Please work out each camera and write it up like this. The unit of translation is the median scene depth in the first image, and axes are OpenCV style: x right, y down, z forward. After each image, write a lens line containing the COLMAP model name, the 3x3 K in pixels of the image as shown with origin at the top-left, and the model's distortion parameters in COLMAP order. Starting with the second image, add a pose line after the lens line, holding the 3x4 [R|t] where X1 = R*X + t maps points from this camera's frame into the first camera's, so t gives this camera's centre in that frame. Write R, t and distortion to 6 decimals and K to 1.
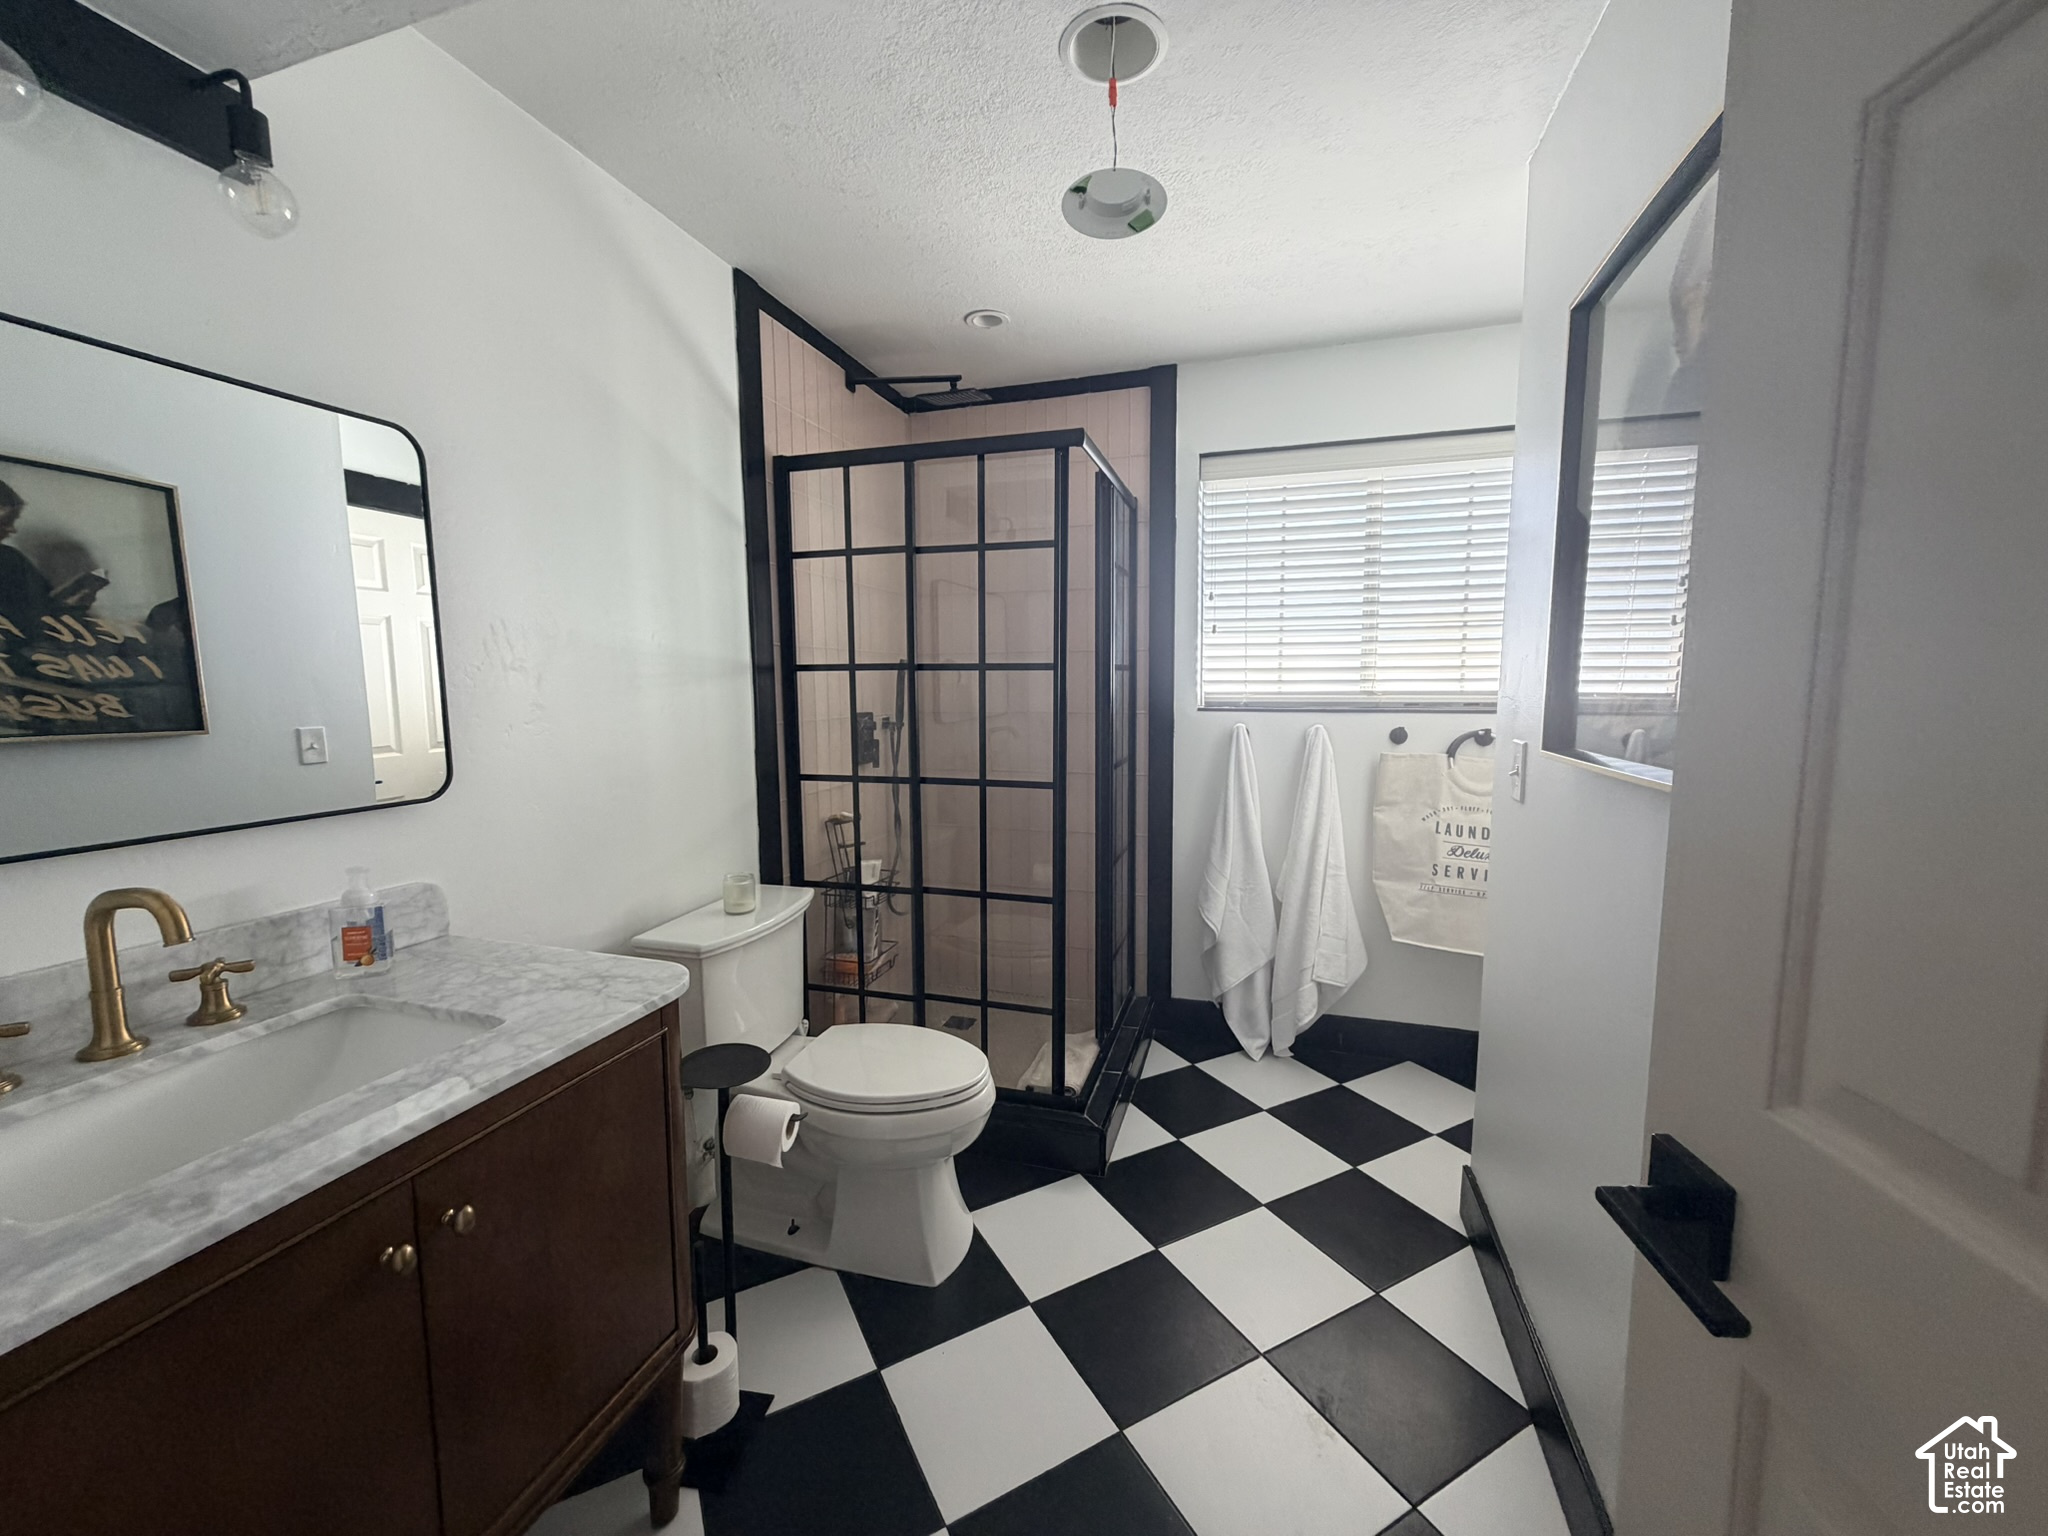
lens RADIAL K [[820.3, 0, 1018.9], [0, 820.3, 769.7], [0, 0, 1]] dist [-0.001692, 0.000987]
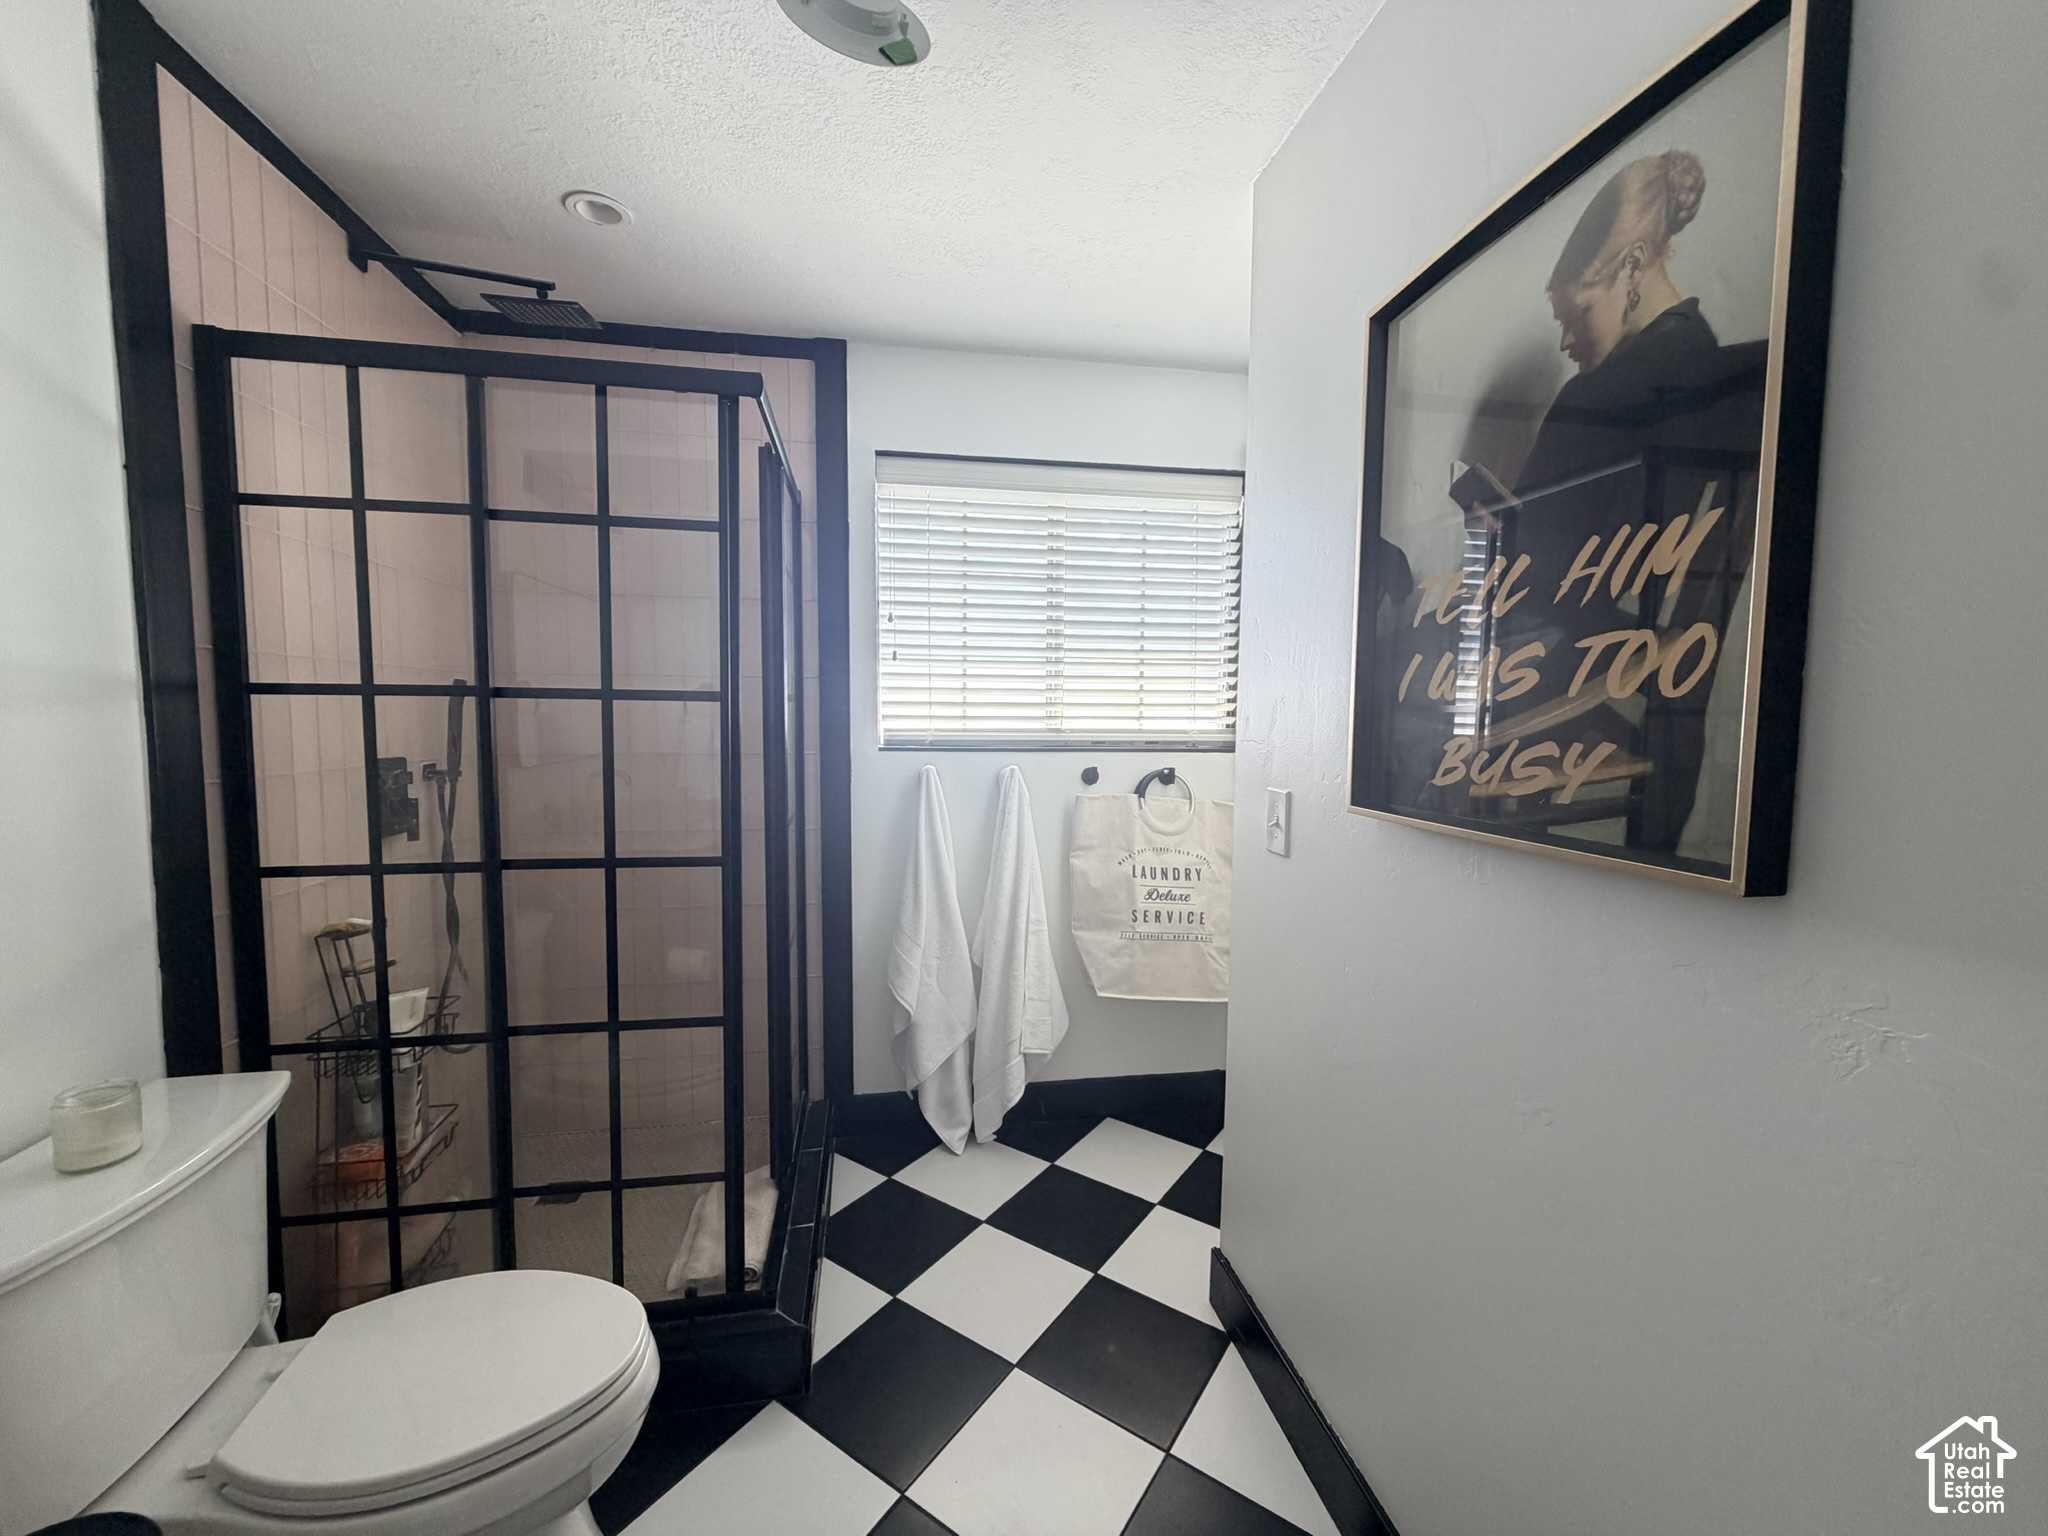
lens RADIAL K [[820.3, 0, 1024.5], [0, 820.3, 769.0], [0, 0, 1]] dist [-0.001692, 0.000987]
pose [[0.886958, -0.018113, 0.461495, -0.045785], [0.034004, 0.999080, -0.026140, -0.029174], [-0.460597, 0.038878, 0.886757, 0.205568]]
